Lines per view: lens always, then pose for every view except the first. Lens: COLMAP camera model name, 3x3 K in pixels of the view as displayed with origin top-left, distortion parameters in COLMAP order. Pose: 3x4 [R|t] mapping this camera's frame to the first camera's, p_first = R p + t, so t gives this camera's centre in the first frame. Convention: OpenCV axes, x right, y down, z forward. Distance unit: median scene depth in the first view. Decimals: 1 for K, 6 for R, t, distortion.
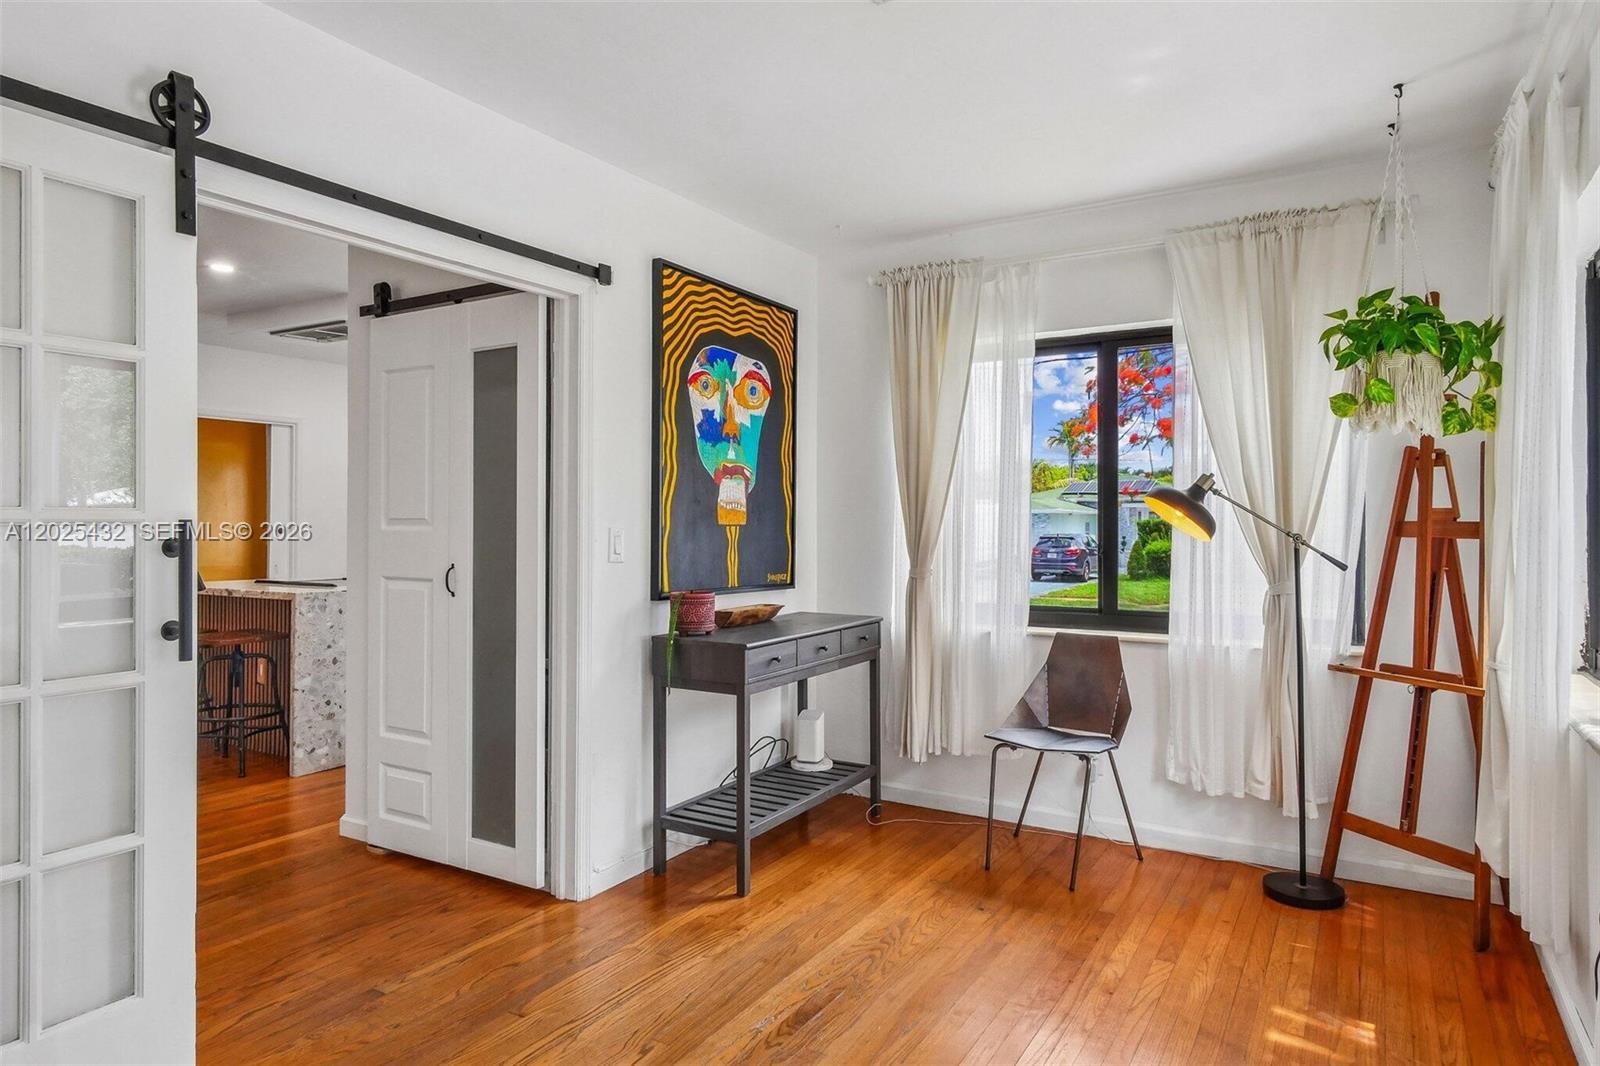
lens RADIAL K [[965.8, 0, 797.4], [0, 965.8, 506.8], [0, 0, 1]] dist [-0.000744, -0.000229]
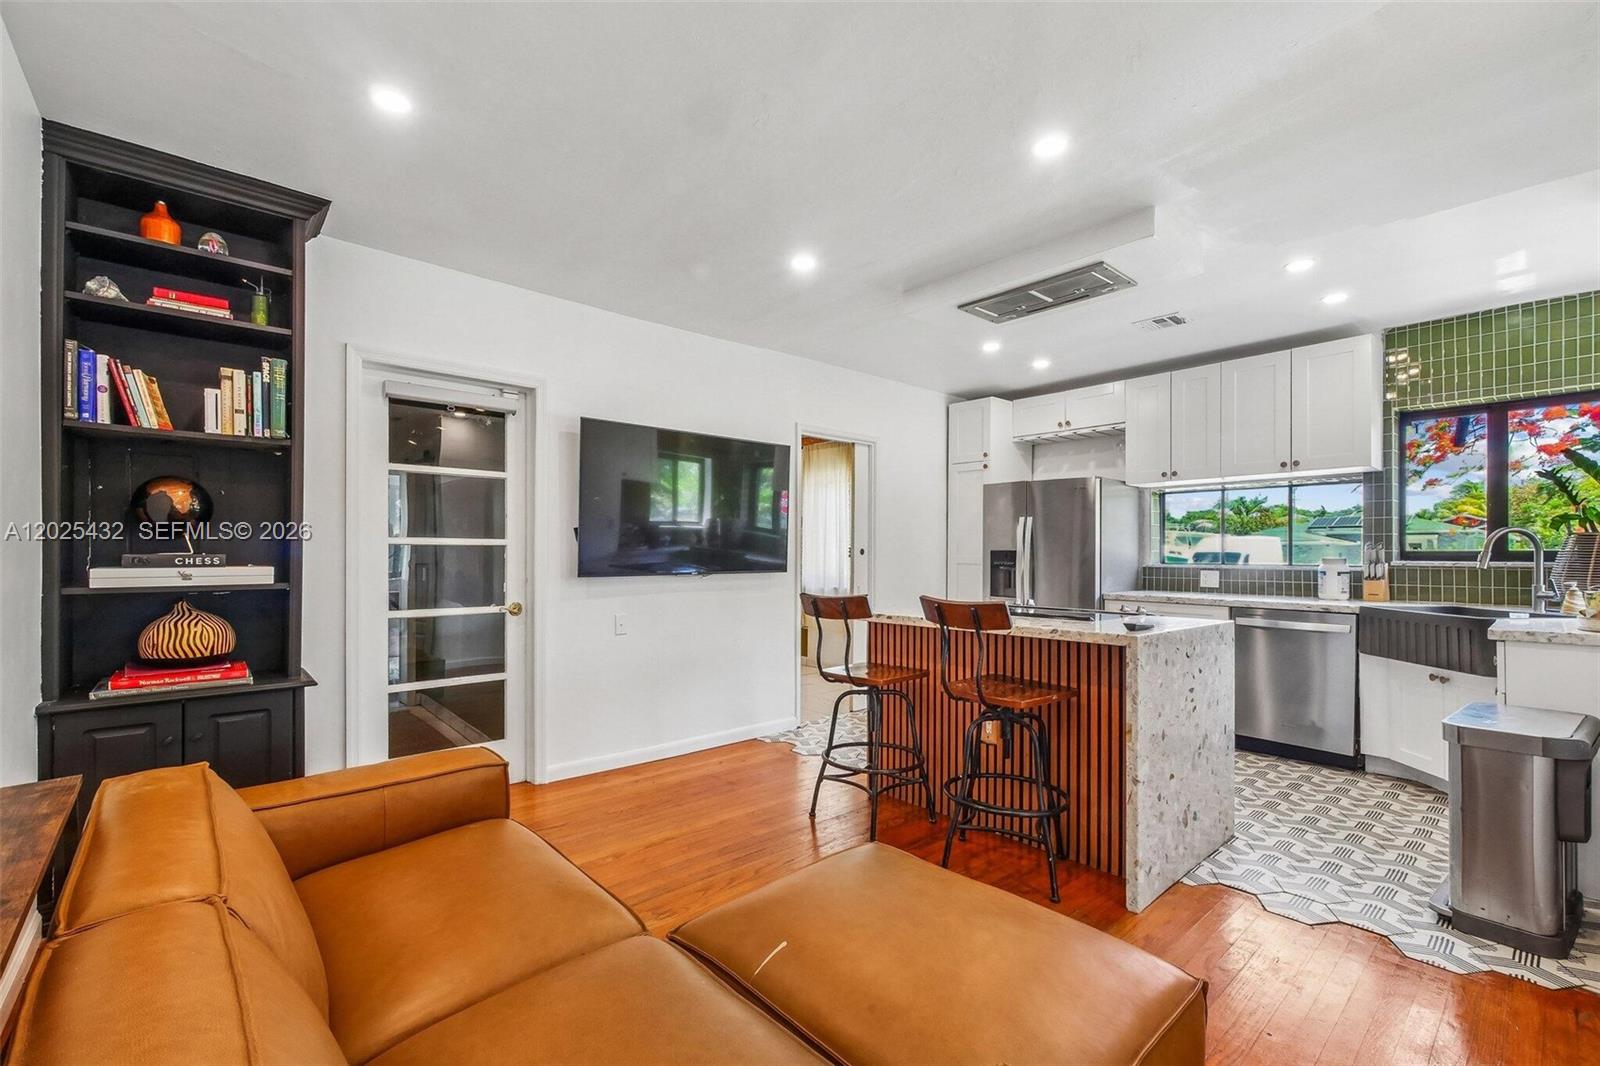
lens RADIAL K [[688.9, 0, 781.6], [0, 688.9, 547.3], [0, 0, 1]] dist [-0.002832, -0.000624]
pose [[0.950459, -0.001914, -0.310844, -0.586154], [0.003807, 0.999978, 0.005485, 0.023986], [0.310826, -0.006396, 0.950445, 0.459643]]
